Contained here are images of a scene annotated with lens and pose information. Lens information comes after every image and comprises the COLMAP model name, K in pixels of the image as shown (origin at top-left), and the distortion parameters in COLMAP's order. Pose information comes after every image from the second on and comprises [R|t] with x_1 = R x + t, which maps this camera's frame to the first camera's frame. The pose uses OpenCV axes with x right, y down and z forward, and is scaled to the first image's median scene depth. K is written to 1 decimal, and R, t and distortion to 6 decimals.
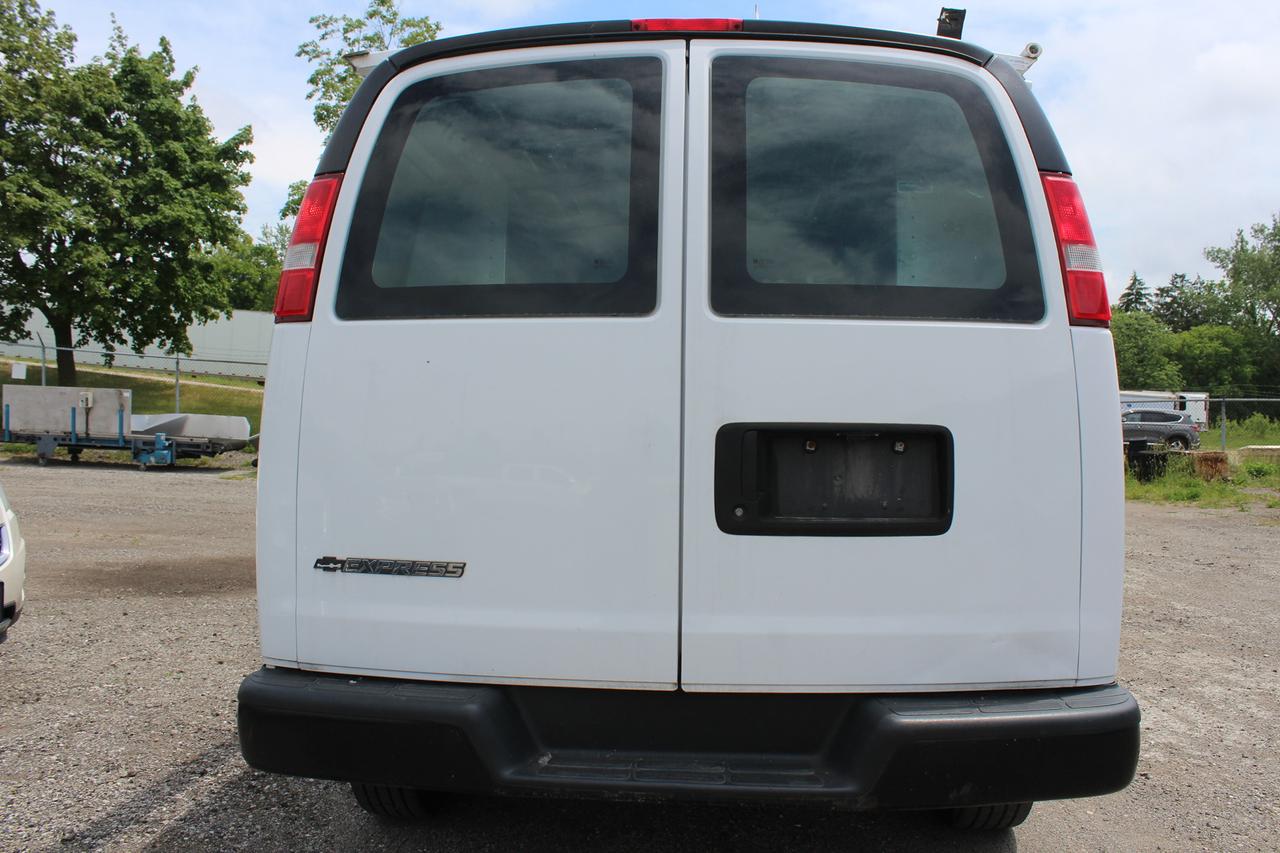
lens RADIAL K [[1056.4, 0, 640.0], [0, 1056.4, 426.5], [0, 0, 1]] dist [-0.176464, 0.159038]
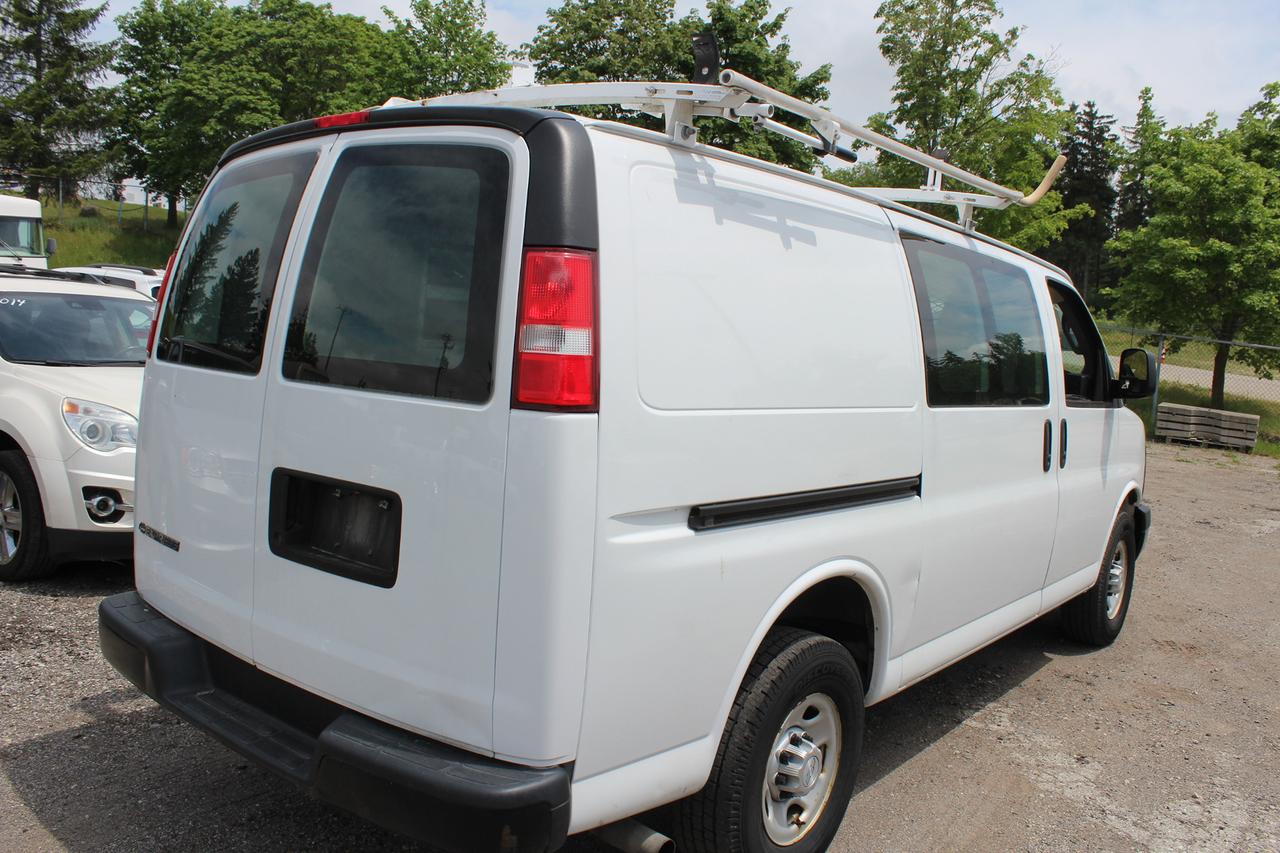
lens RADIAL K [[1056.4, 0, 640.0], [0, 1056.4, 426.5], [0, 0, 1]] dist [-0.176464, 0.159038]
pose [[0.829560, 0.095142, -0.550253, 1.055936], [-0.054301, 0.994453, 0.090083, -0.175494], [0.555771, -0.044850, 0.830125, 0.214325]]
